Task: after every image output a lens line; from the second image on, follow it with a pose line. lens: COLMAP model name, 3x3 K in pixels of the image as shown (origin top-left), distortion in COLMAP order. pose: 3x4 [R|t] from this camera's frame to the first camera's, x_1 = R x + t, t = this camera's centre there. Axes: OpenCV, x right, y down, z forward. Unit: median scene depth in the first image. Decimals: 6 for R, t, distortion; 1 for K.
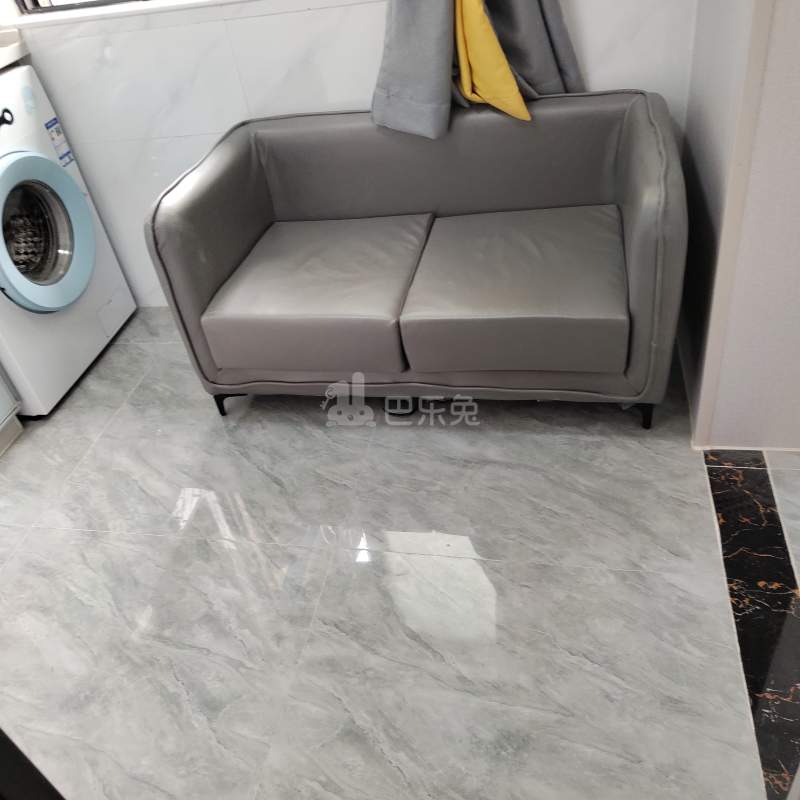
lens RADIAL K [[749.2, 0, 395.7], [0, 749.2, 397.9], [0, 0, 1]] dist [0.008992, 0.001920]
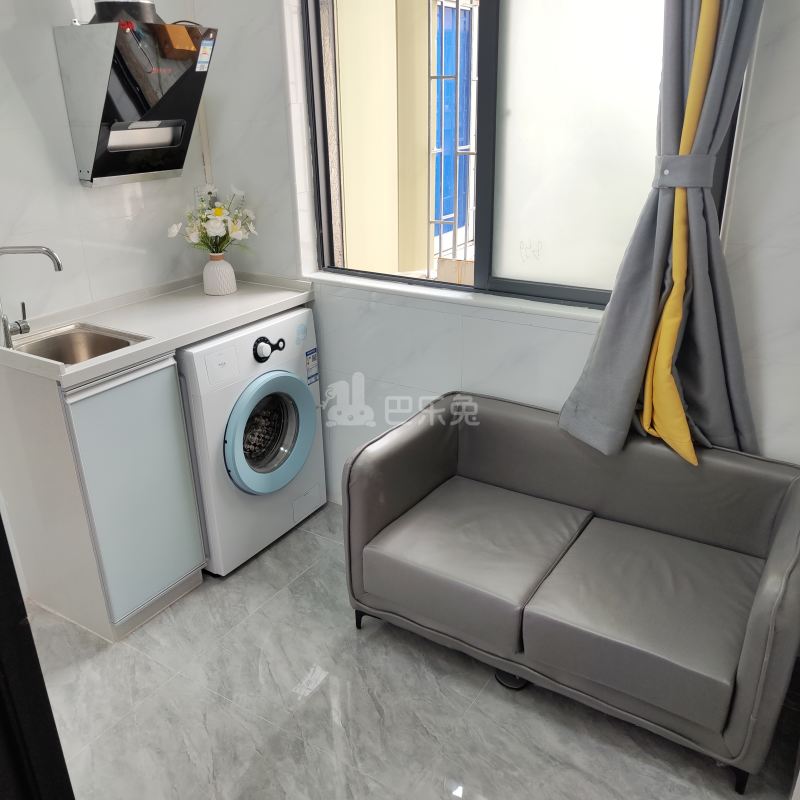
lens RADIAL K [[749.8, 0, 402.6], [0, 749.8, 418.6], [0, 0, 1]] dist [0.005200, -0.017911]
pose [[0.927171, 0.263198, -0.266612, 0.053010], [-0.315777, 0.931966, -0.178116, -0.098548], [0.201593, 0.249333, 0.947203, -0.143604]]
